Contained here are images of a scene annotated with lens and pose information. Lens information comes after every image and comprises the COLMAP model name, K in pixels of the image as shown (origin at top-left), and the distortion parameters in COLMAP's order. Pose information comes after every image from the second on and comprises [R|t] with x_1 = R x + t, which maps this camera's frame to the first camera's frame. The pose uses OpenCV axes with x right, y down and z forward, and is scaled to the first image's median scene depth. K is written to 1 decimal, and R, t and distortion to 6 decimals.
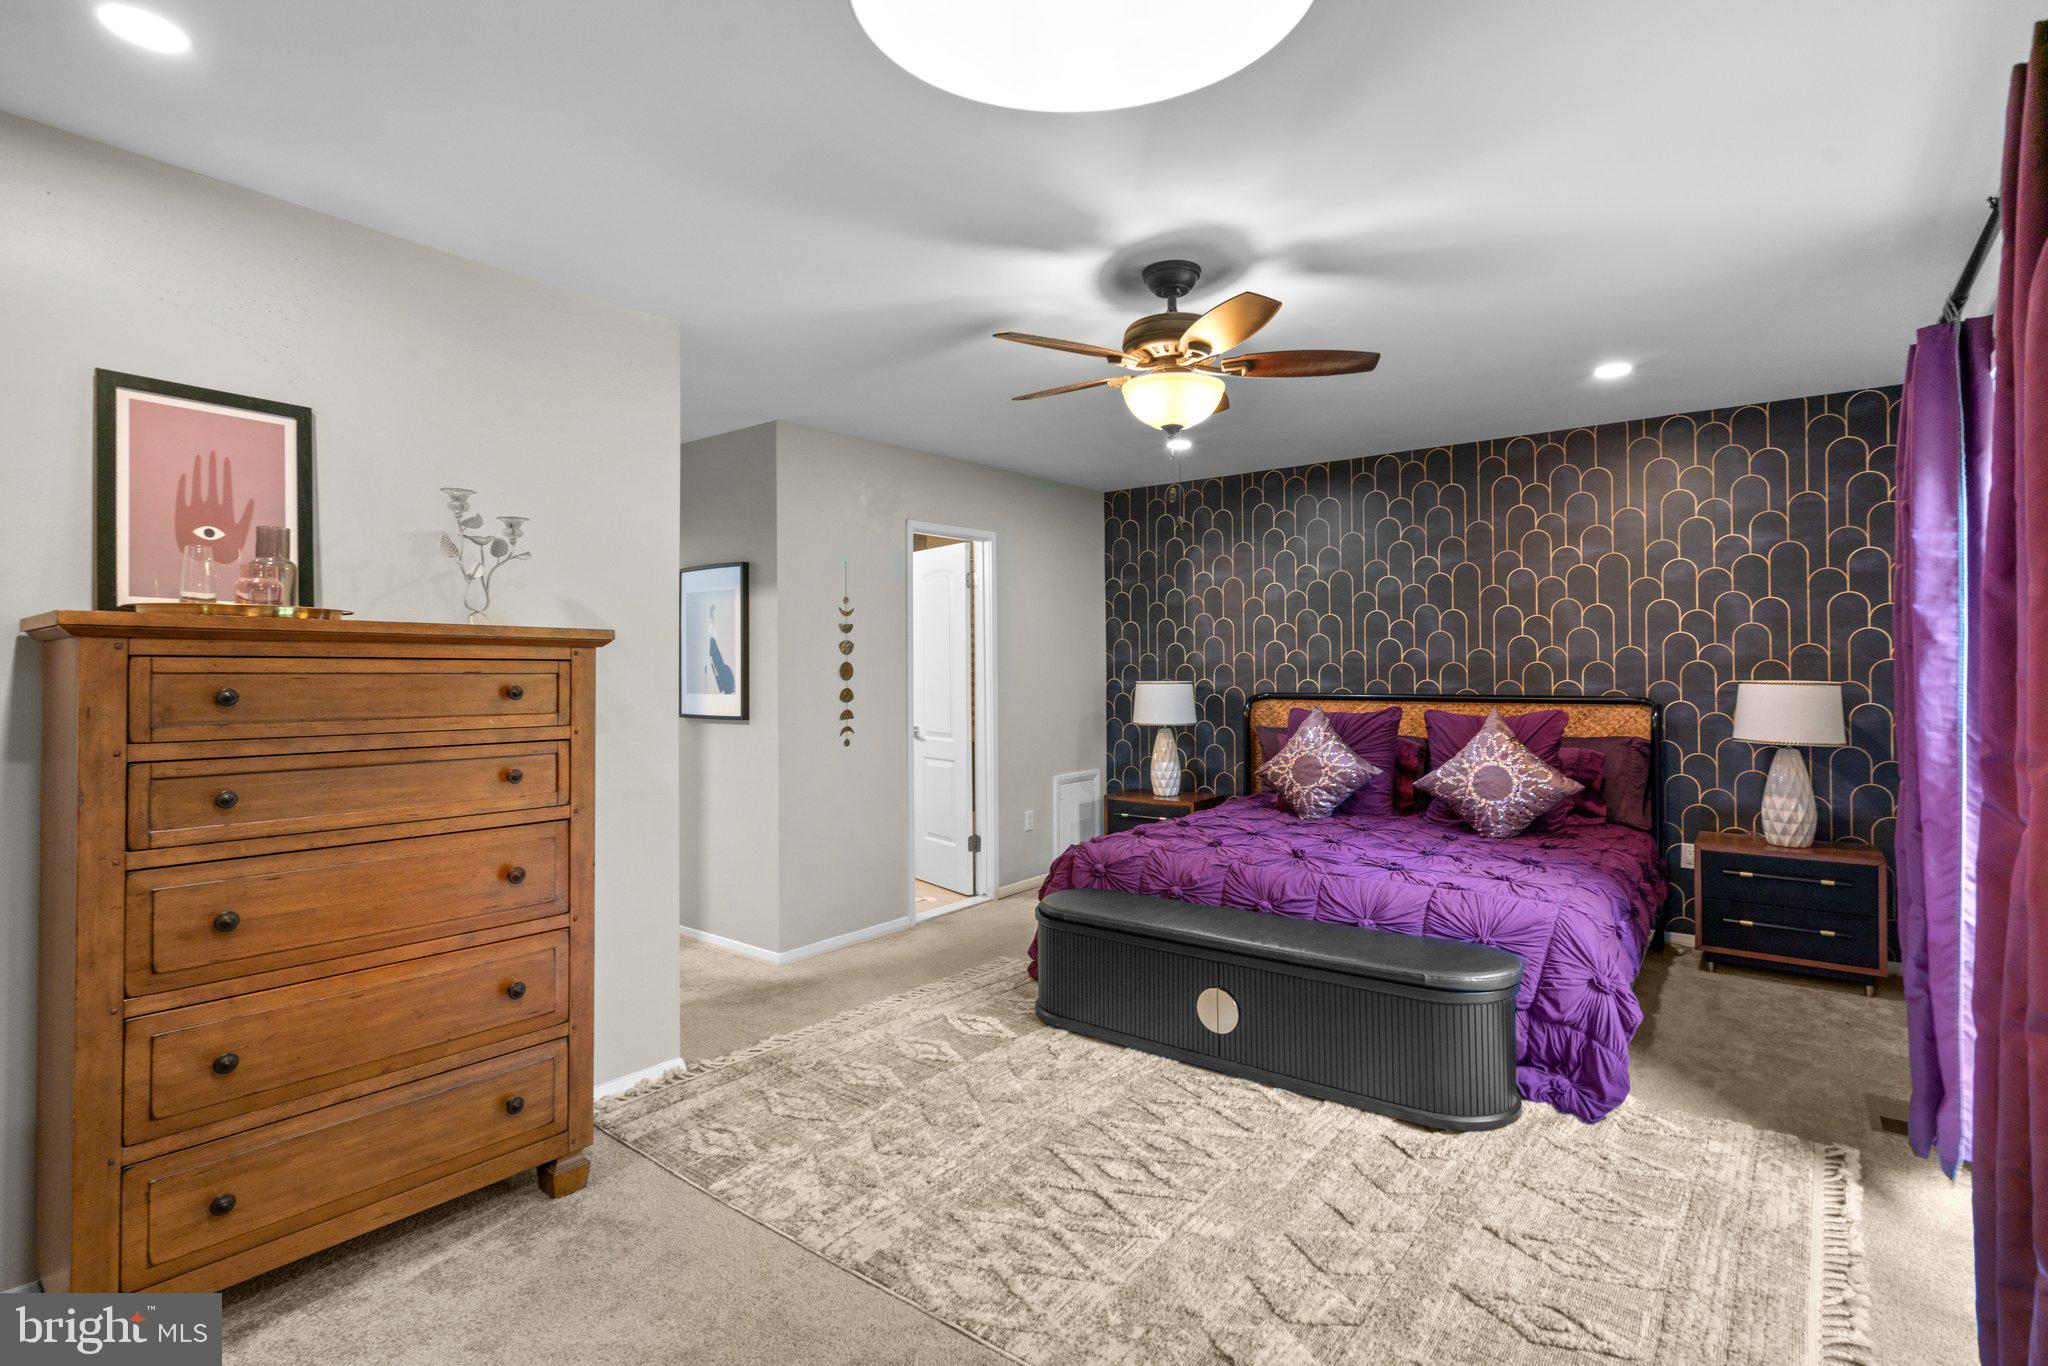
lens RADIAL K [[981.7, 0, 1033.2], [0, 981.7, 669.6], [0, 0, 1]] dist [-0.006520, 0.003771]
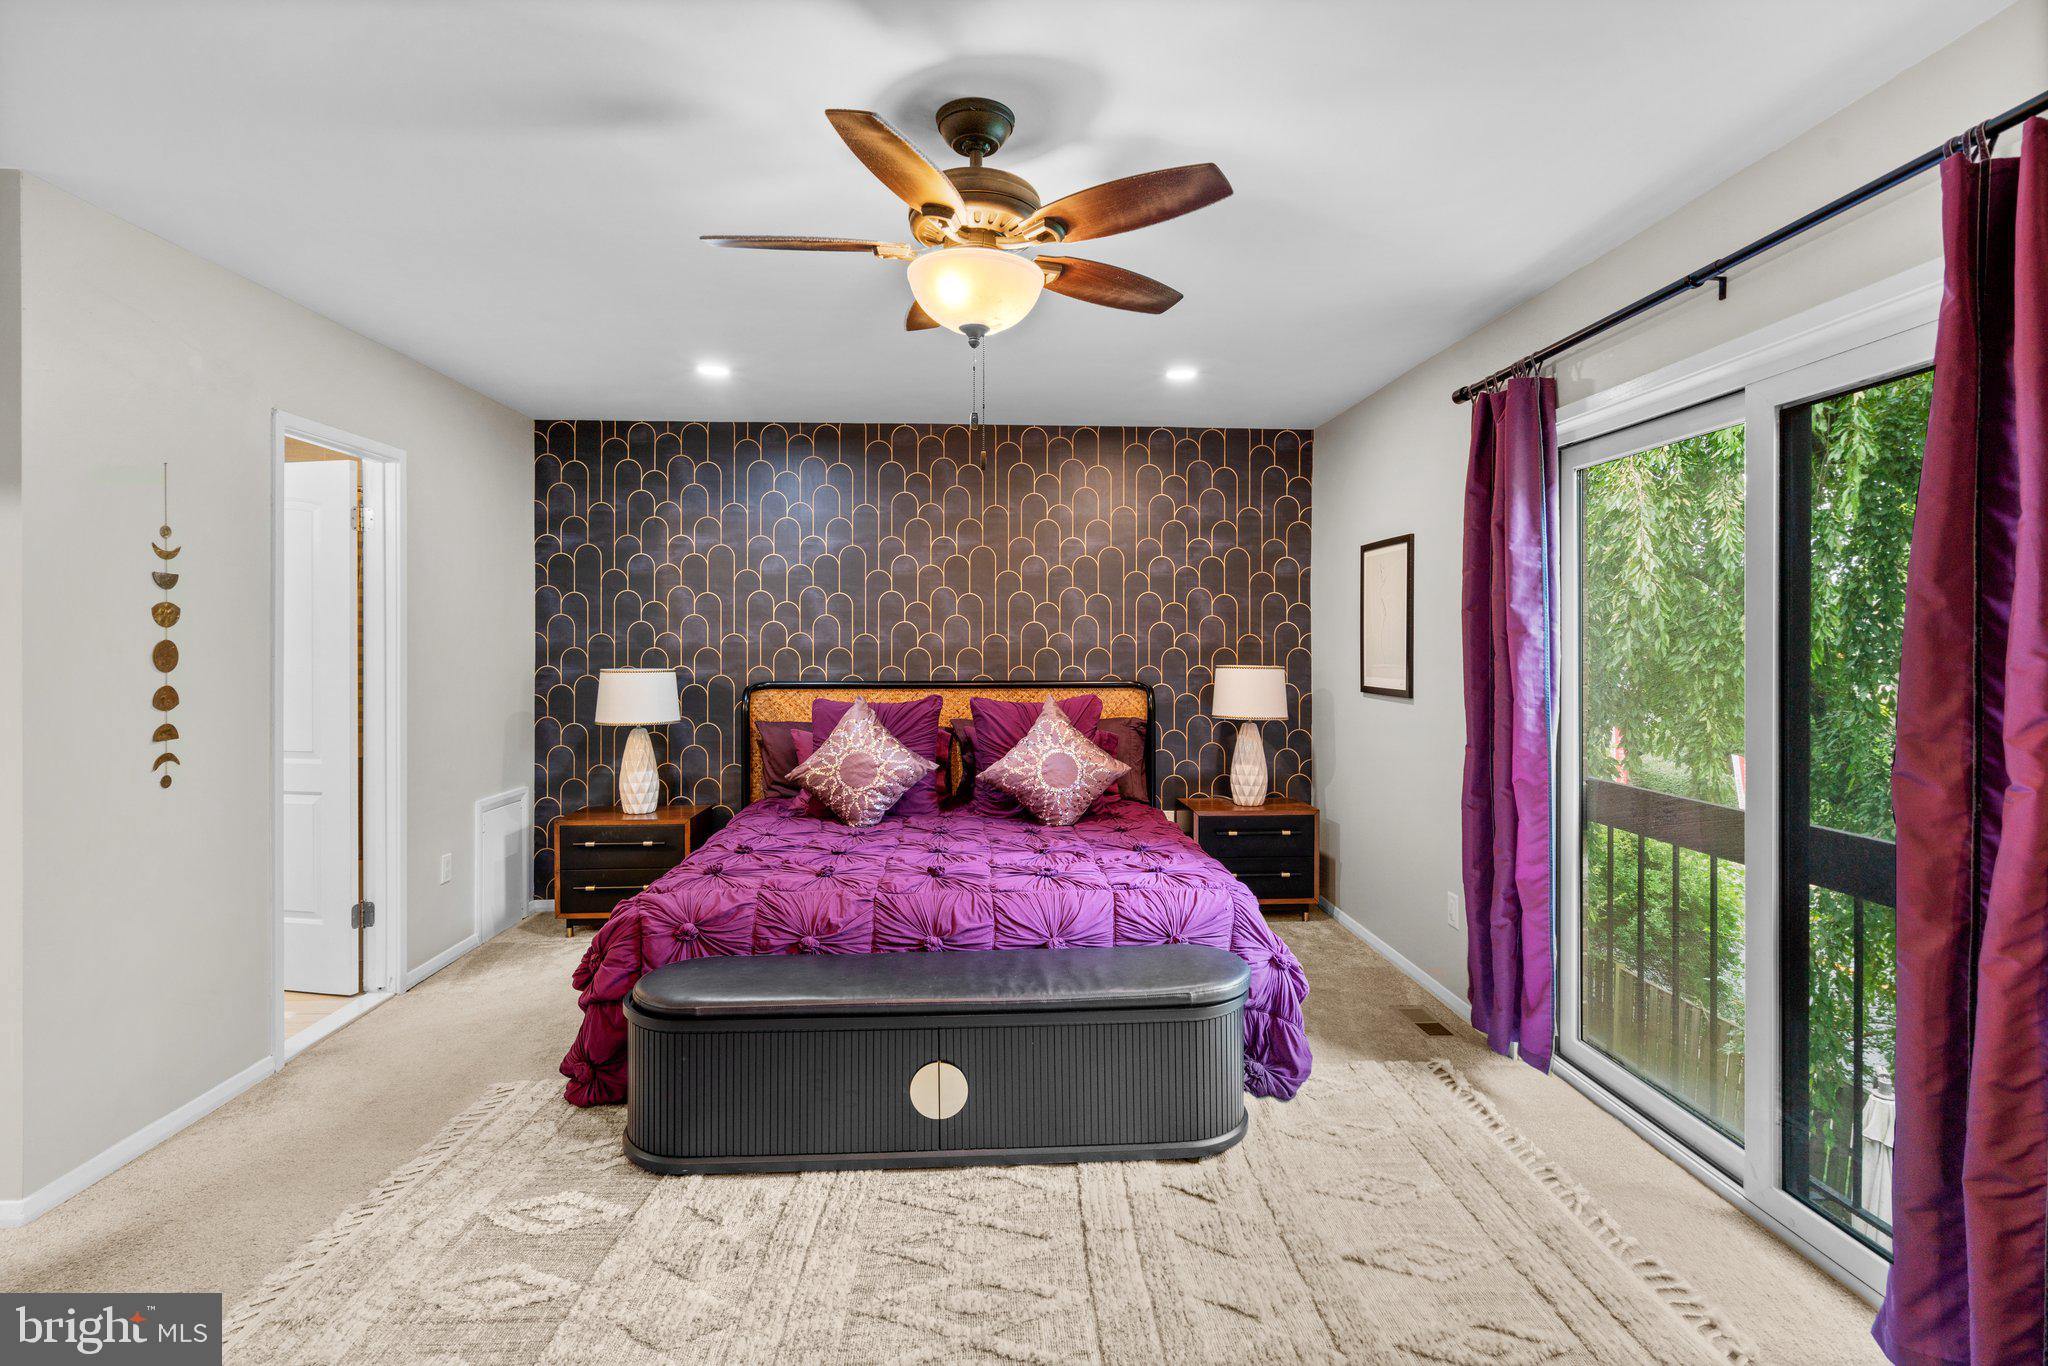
lens RADIAL K [[981.7, 0, 1017.3], [0, 981.7, 655.9], [0, 0, 1]] dist [-0.006520, 0.003771]
pose [[0.756532, 0.001378, 0.653955, -0.218504], [-0.003139, 0.999994, 0.001525, -0.001207], [-0.653949, -0.003206, 0.756532, 0.287720]]
